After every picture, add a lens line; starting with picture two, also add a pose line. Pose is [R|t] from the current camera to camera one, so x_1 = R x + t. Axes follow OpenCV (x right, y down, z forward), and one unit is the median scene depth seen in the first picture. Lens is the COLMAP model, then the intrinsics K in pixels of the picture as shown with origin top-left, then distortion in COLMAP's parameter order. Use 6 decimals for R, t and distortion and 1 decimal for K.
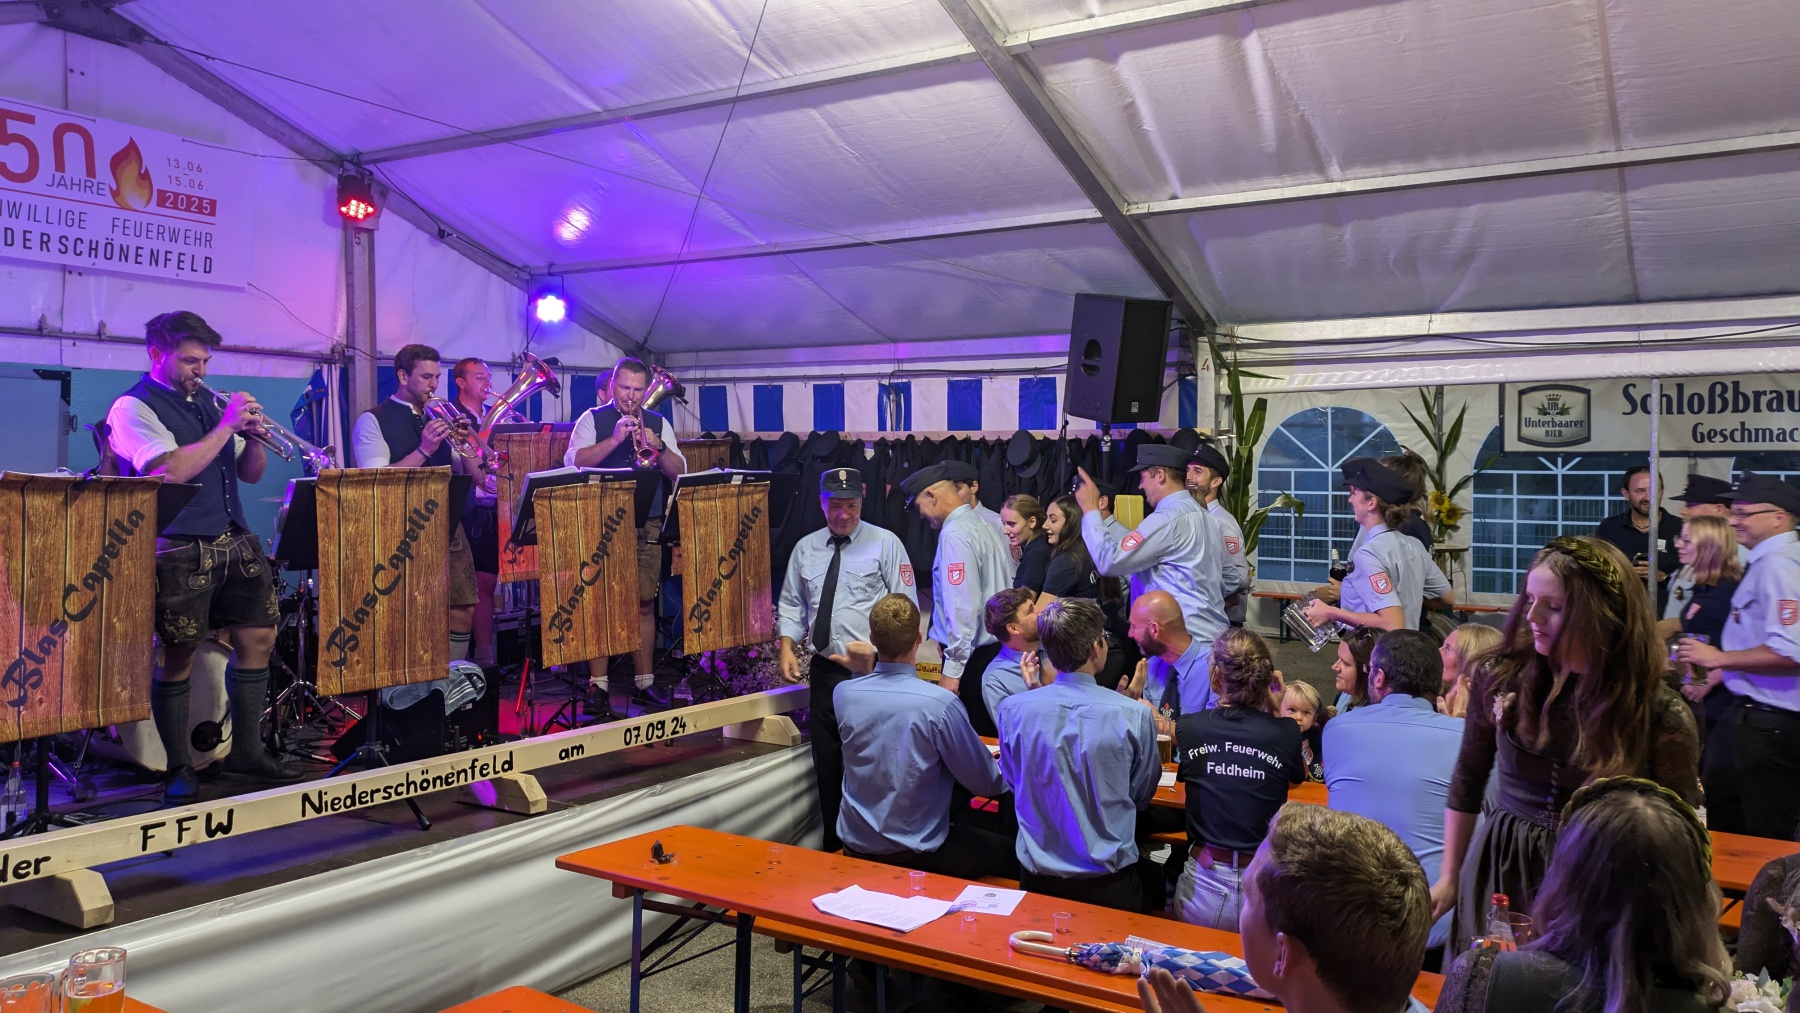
lens RADIAL K [[1308.9, 0, 897.5], [0, 1308.9, 468.5], [0, 0, 1]] dist [-0.010261, -0.008312]
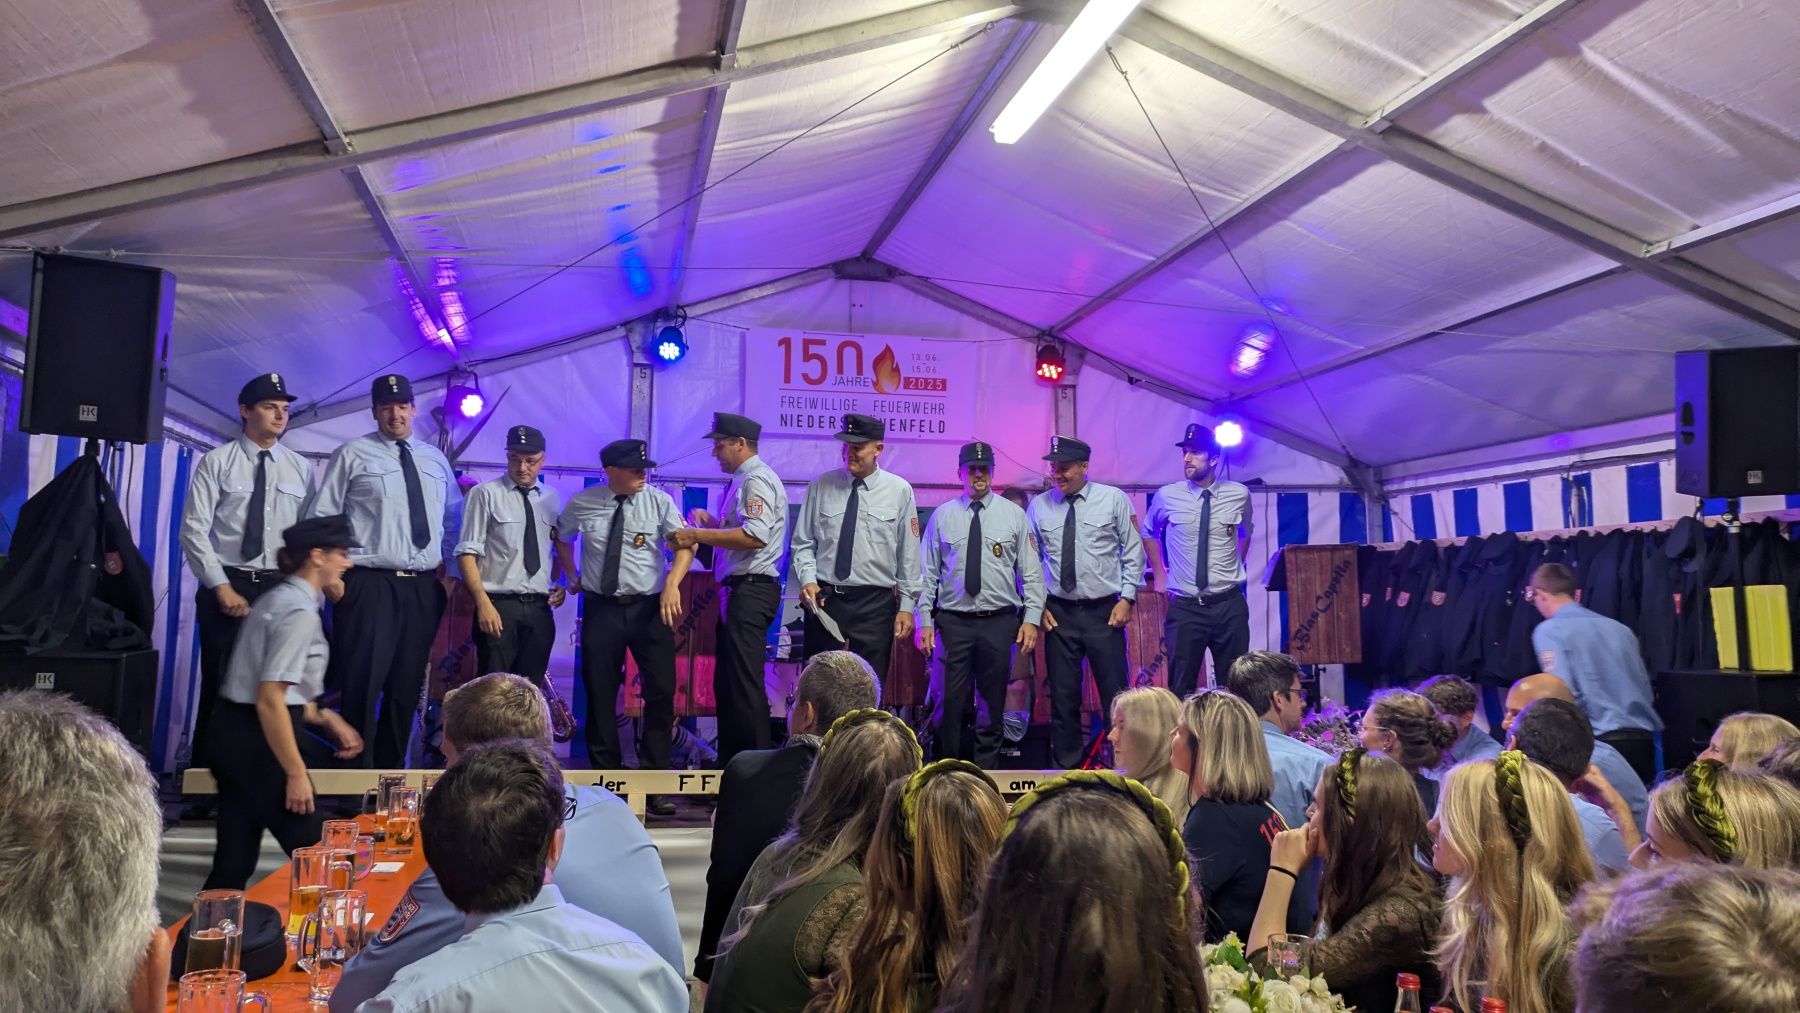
lens RADIAL K [[1281.7, 0, 900.0], [0, 1281.7, 506.5], [0, 0, 1]] dist [0.005604, -0.005737]
pose [[0.683411, -0.063373, -0.727278, 0.422397], [-0.001707, 0.996084, -0.088401, 0.047276], [0.730032, 0.061656, 0.680626, 0.059798]]
